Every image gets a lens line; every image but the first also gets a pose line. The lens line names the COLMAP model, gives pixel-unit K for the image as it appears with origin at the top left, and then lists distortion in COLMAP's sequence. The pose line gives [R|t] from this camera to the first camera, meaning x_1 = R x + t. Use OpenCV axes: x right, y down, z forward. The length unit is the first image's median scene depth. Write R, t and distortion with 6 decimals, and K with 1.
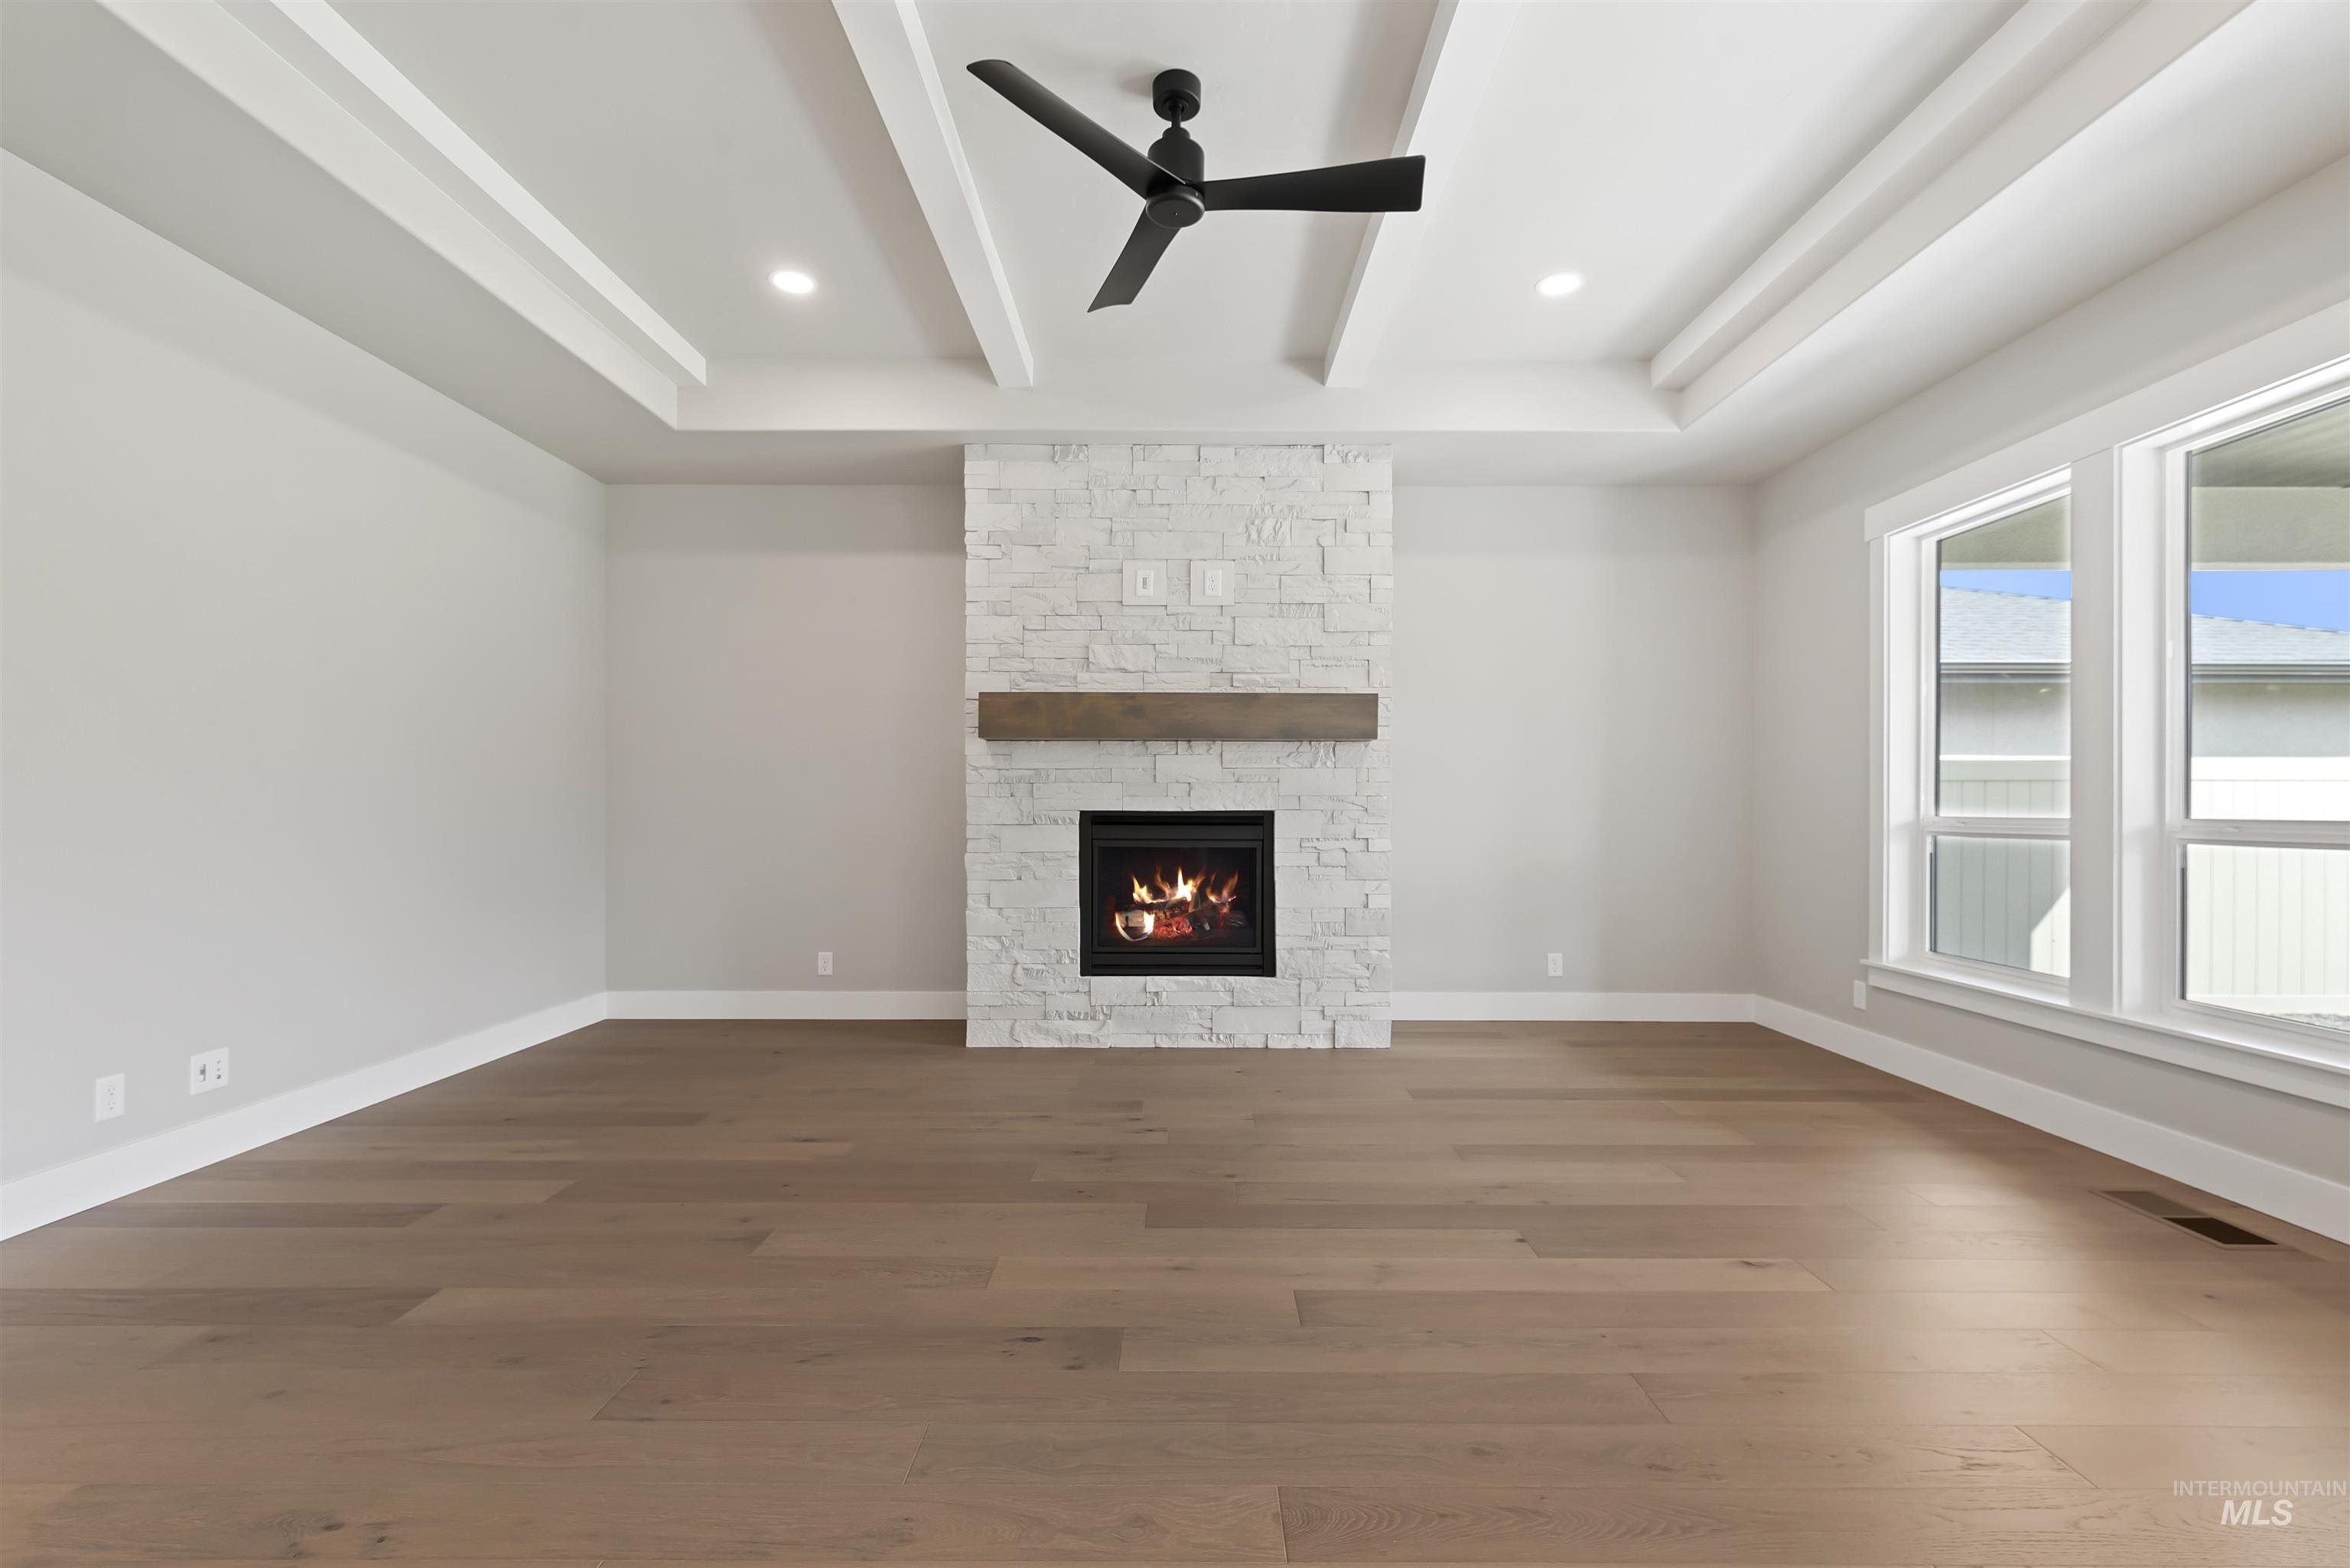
lens RADIAL K [[994.9, 0, 1146.0], [0, 994.9, 797.8], [0, 0, 1]] dist [0.005076, -0.002064]
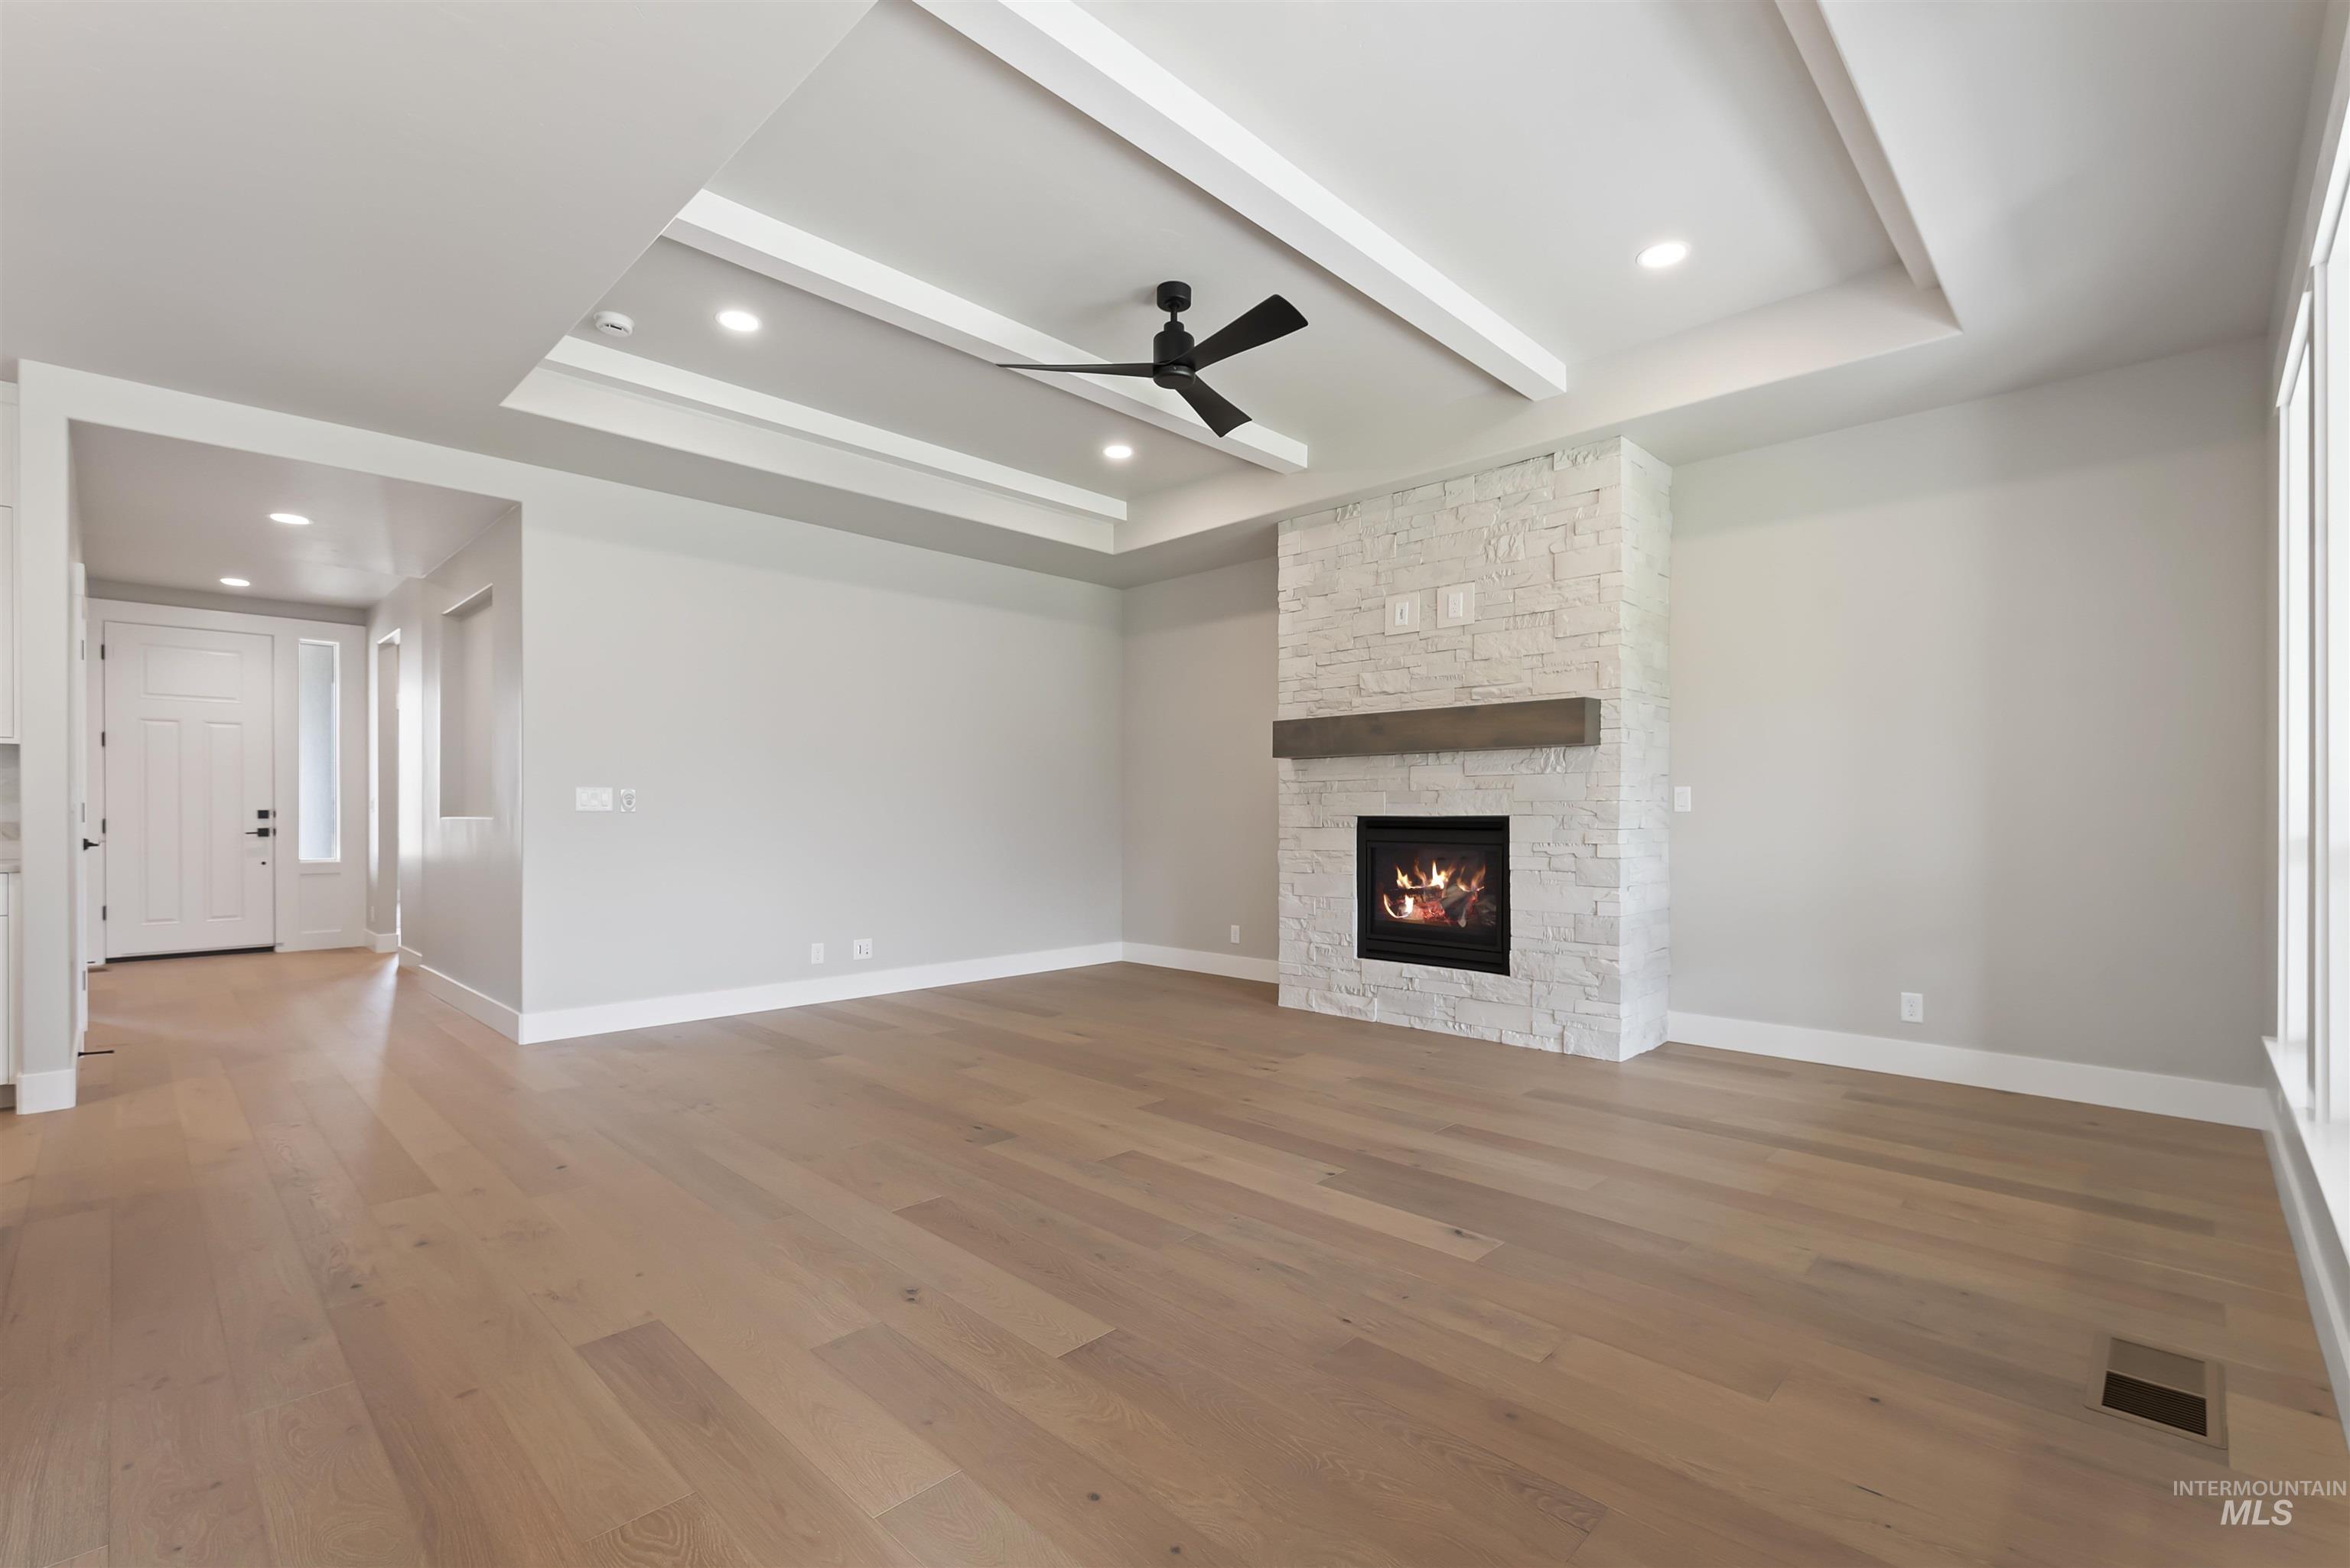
lens RADIAL K [[994.9, 0, 1159.9], [0, 994.9, 797.1], [0, 0, 1]] dist [0.005076, -0.002064]
pose [[0.722482, -0.013510, -0.691257, 0.581211], [0.008040, 0.999906, -0.011139, 0.001954], [0.691343, 0.002490, 0.722523, -0.003736]]
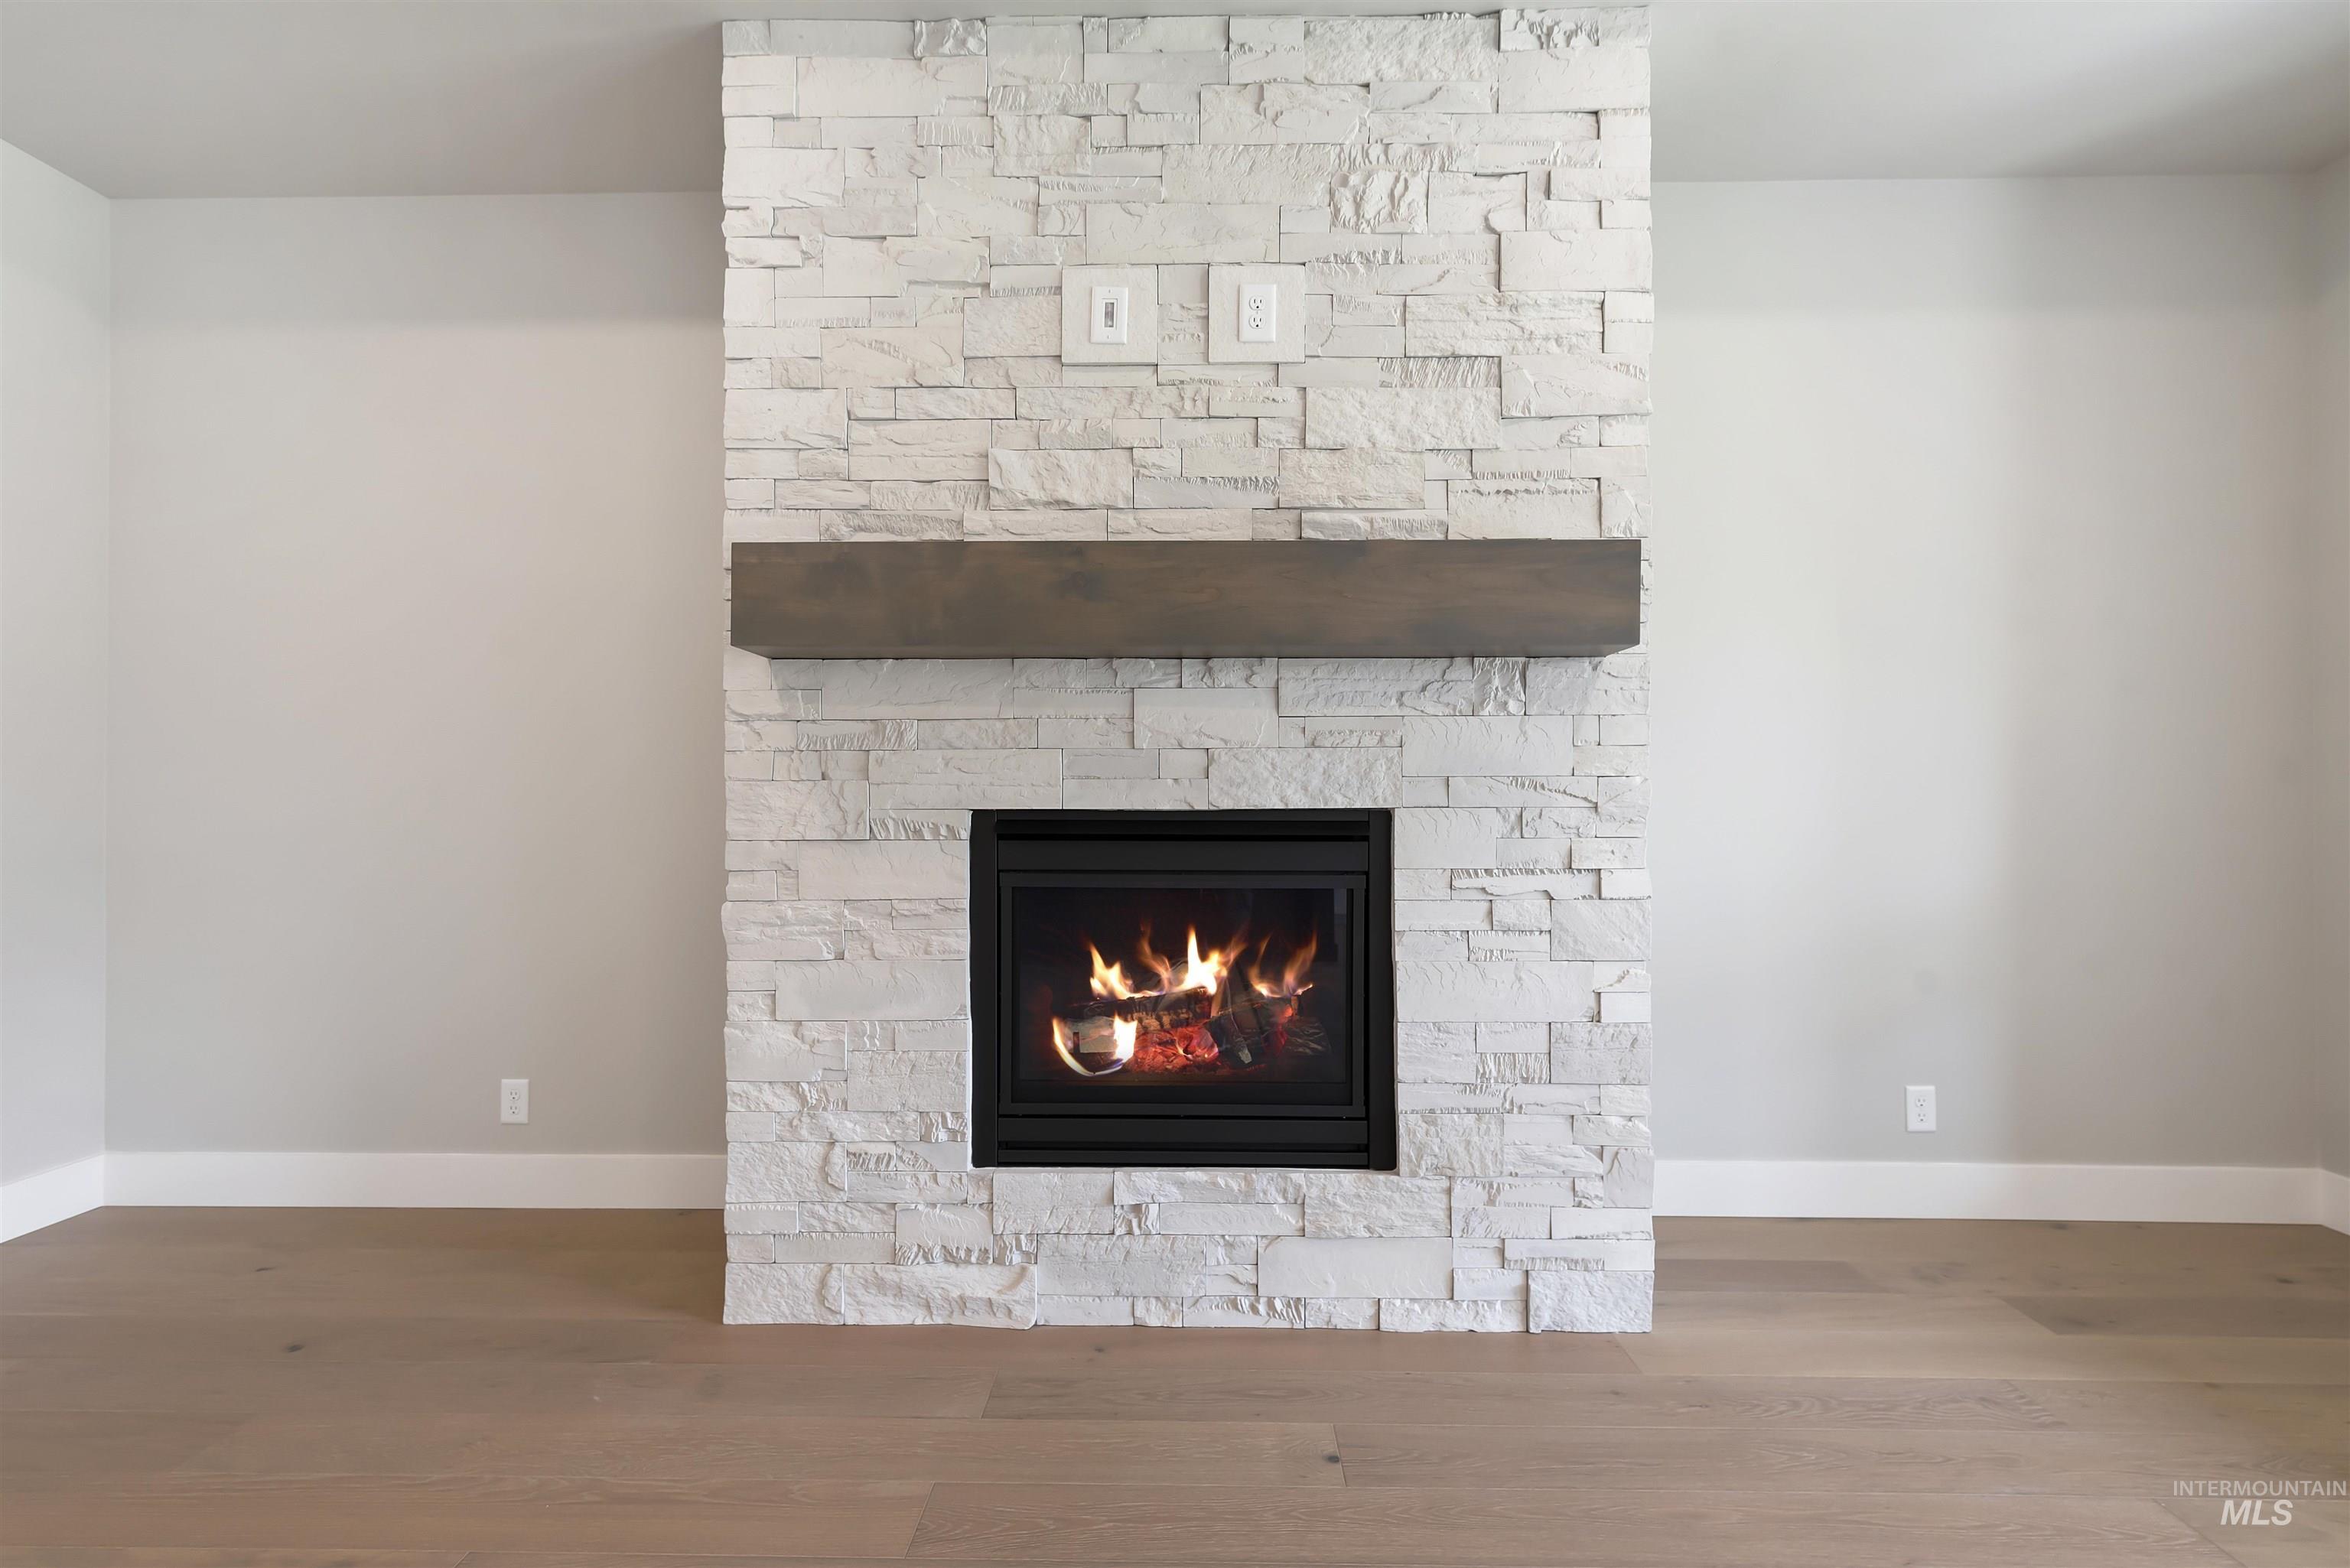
lens RADIAL K [[994.9, 0, 1174.1], [0, 994.9, 800.4], [0, 0, 1]] dist [0.005076, -0.002064]
pose [[0.999857, -0.001793, 0.016791, 0.020554], [0.001685, 0.999978, 0.006402, 0.005796], [-0.016802, -0.006373, 0.999839, 0.540453]]
